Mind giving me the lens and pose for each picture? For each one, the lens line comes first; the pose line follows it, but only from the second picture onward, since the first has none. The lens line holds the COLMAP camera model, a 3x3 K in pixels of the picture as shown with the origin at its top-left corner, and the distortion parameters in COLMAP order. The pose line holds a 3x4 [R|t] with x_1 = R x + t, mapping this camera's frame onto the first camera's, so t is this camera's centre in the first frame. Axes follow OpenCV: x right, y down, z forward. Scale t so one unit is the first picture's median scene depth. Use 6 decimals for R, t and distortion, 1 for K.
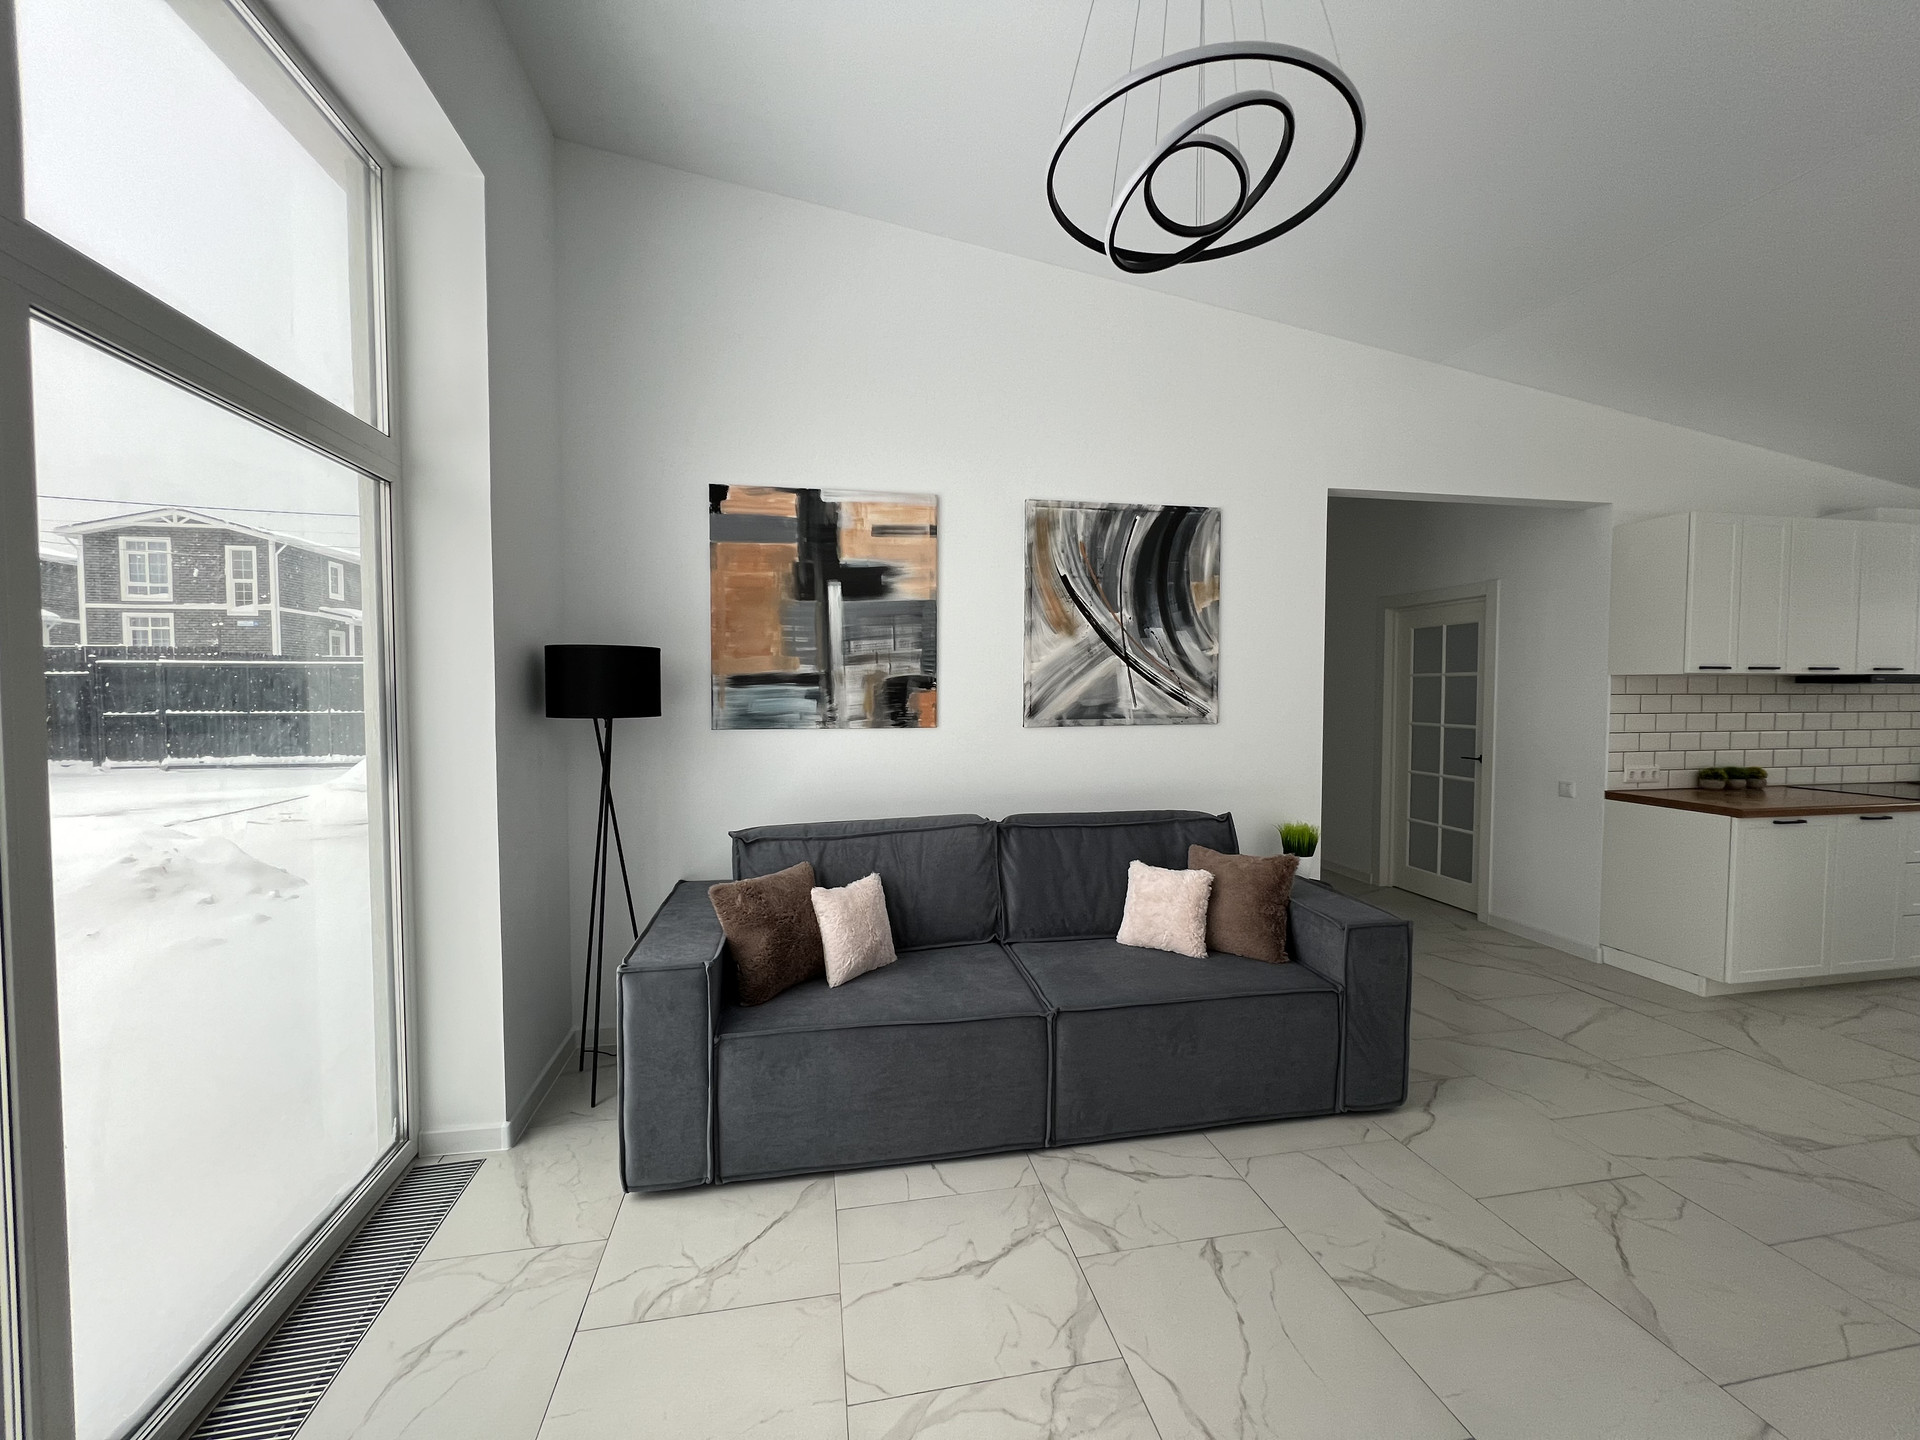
lens RADIAL K [[766.9, 0, 956.2], [0, 766.9, 717.1], [0, 0, 1]] dist [-0.000981, -0.000499]
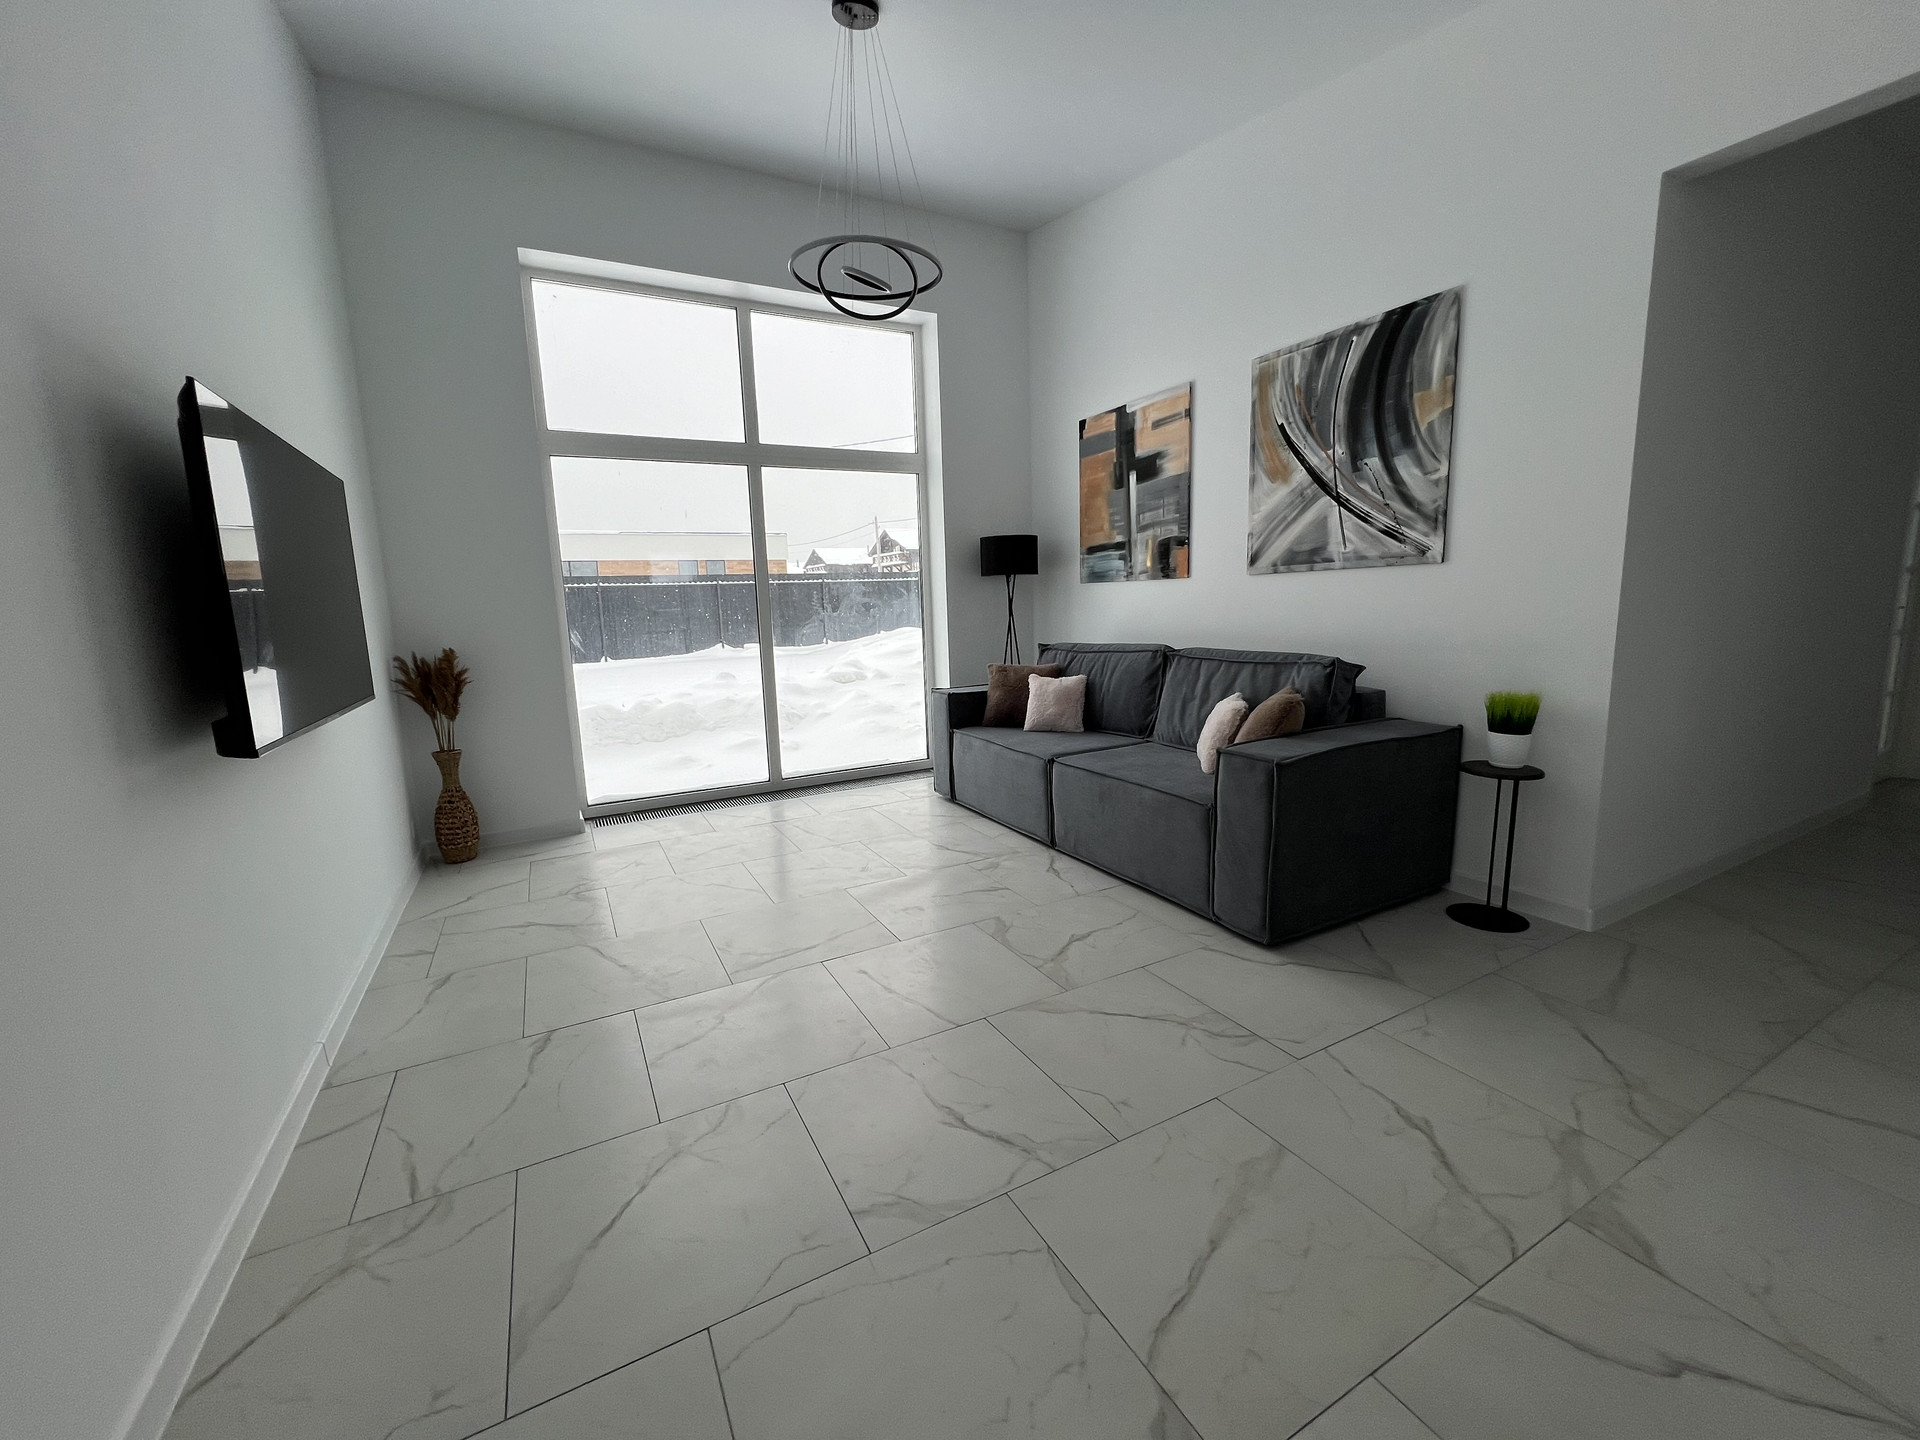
lens RADIAL K [[766.9, 0, 951.7], [0, 766.9, 718.3], [0, 0, 1]] dist [-0.000981, -0.000499]
pose [[0.296854, 0.136593, -0.945103, 1.030941], [-0.007690, 0.990027, 0.140670, 0.065195], [0.954892, -0.034490, 0.294944, 0.256198]]
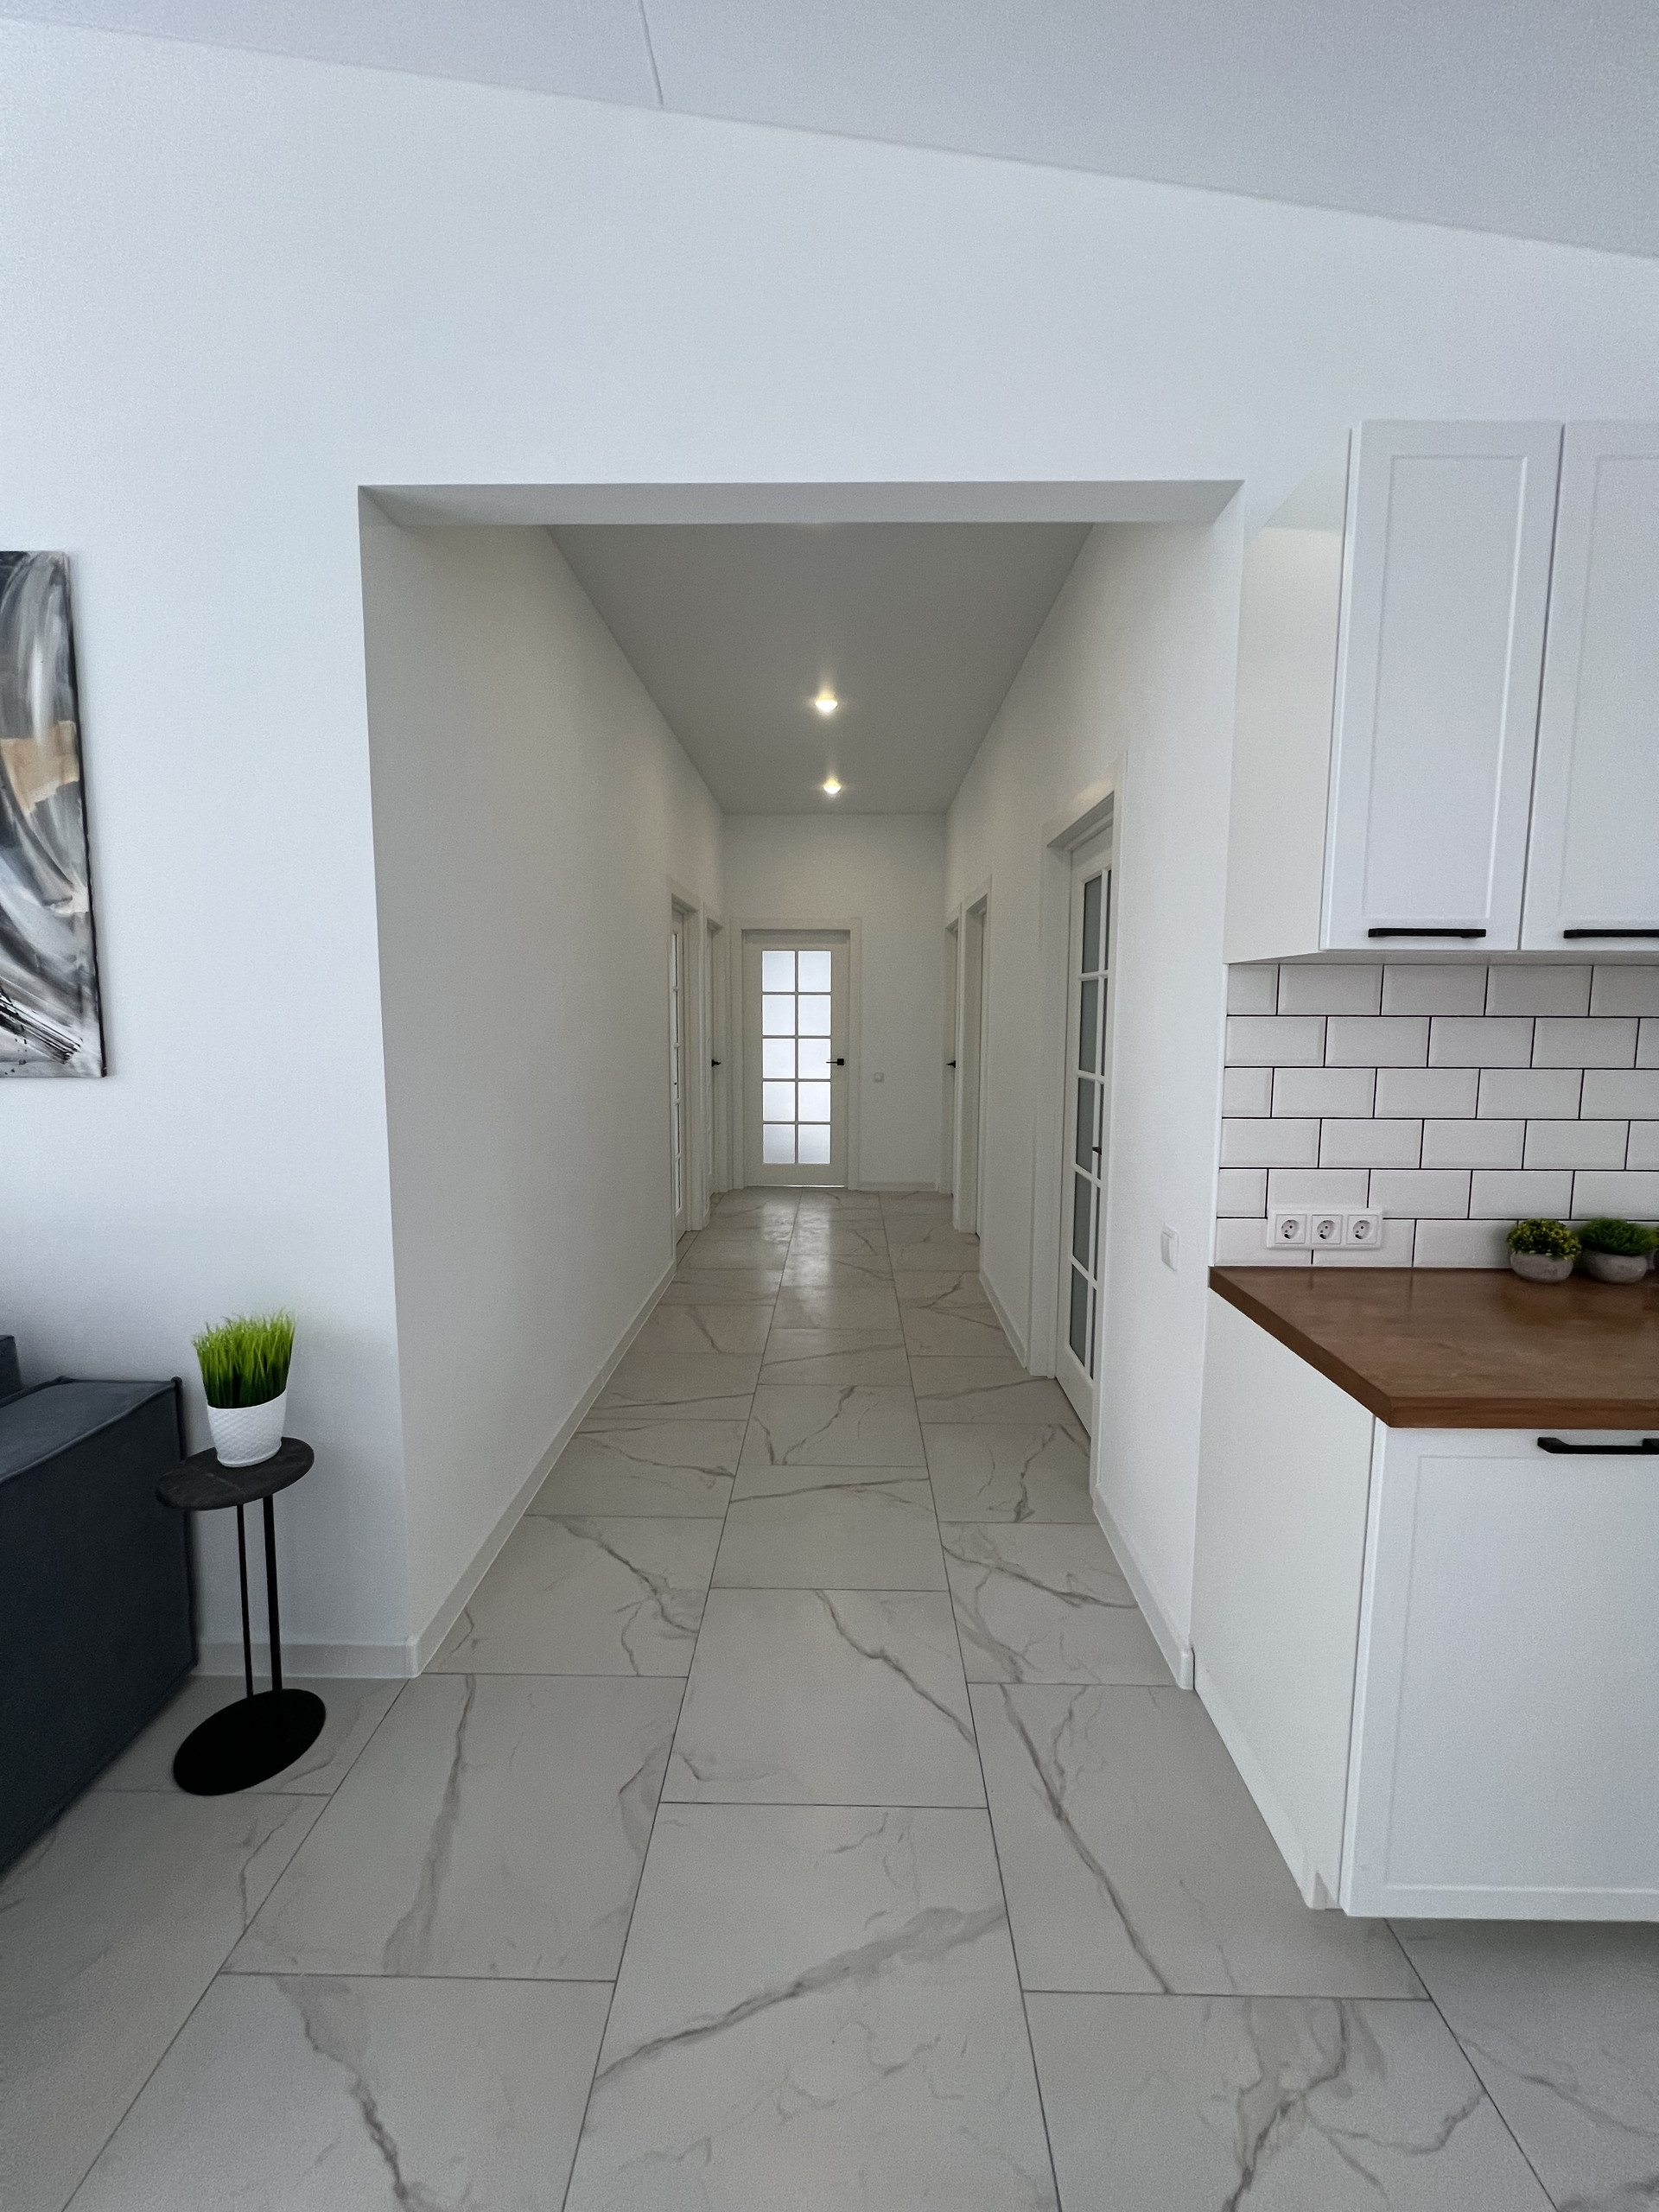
lens RADIAL K [[883.5, 0, 828.0], [0, 883.5, 1099.6], [0, 0, 1]] dist [-0.000981, -0.000499]
pose [[0.979838, 0.024797, -0.198247, 0.873817], [-0.012698, 0.997991, 0.062067, -0.015383], [0.199388, -0.058299, 0.978185, 0.622843]]
